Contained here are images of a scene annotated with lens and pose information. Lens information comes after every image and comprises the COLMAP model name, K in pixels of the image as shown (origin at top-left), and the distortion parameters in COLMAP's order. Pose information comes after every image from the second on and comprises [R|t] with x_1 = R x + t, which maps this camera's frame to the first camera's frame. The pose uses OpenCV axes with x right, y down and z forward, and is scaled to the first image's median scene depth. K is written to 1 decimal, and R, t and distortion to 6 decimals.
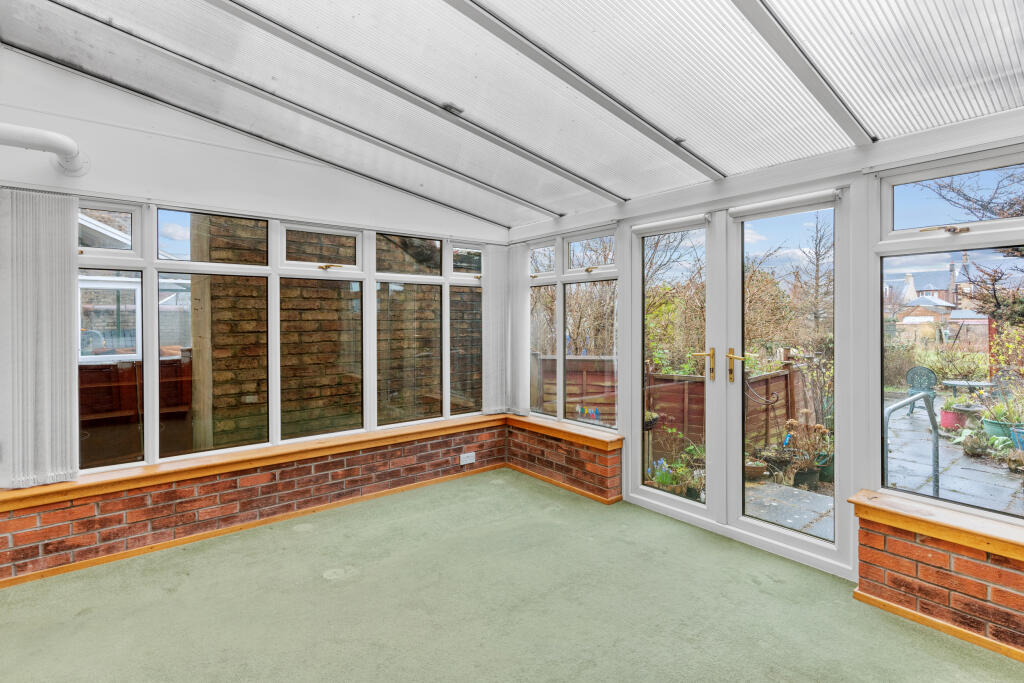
lens RADIAL K [[484.3, 0, 513.2], [0, 484.3, 331.0], [0, 0, 1]] dist [0.000765, 0.000014]
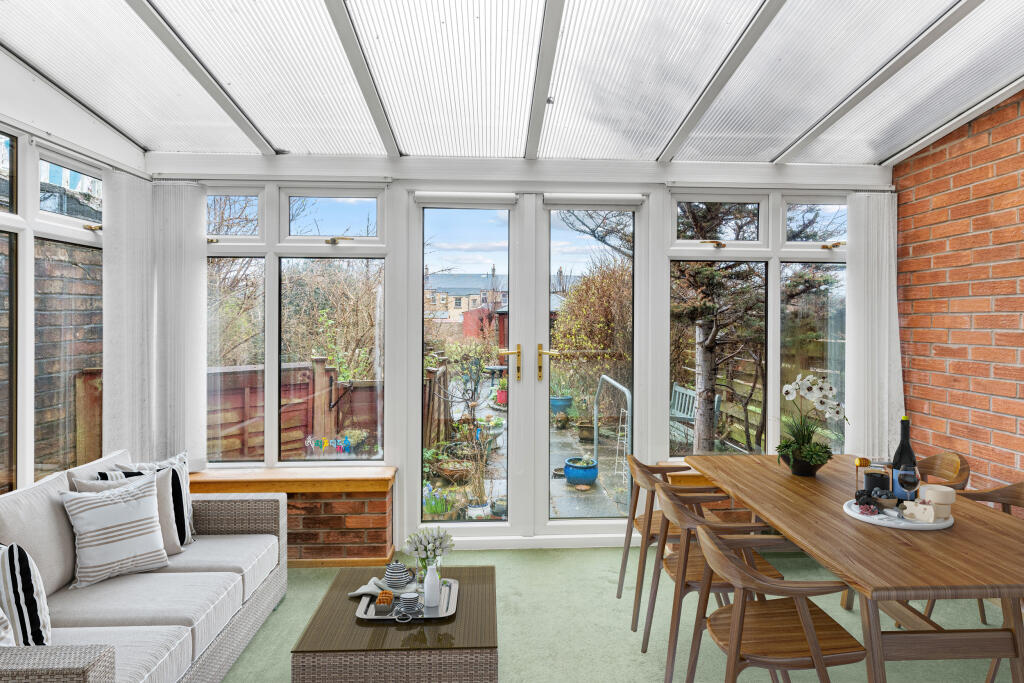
lens RADIAL K [[520.4, 0, 512.8], [0, 520.4, 323.2], [0, 0, 1]] dist [0.000962, 0.000380]
pose [[0.590787, -0.005678, 0.806807, -0.276620], [0.011998, 0.999926, -0.001748, -0.002051], [-0.806738, 0.010713, 0.590812, 0.323533]]
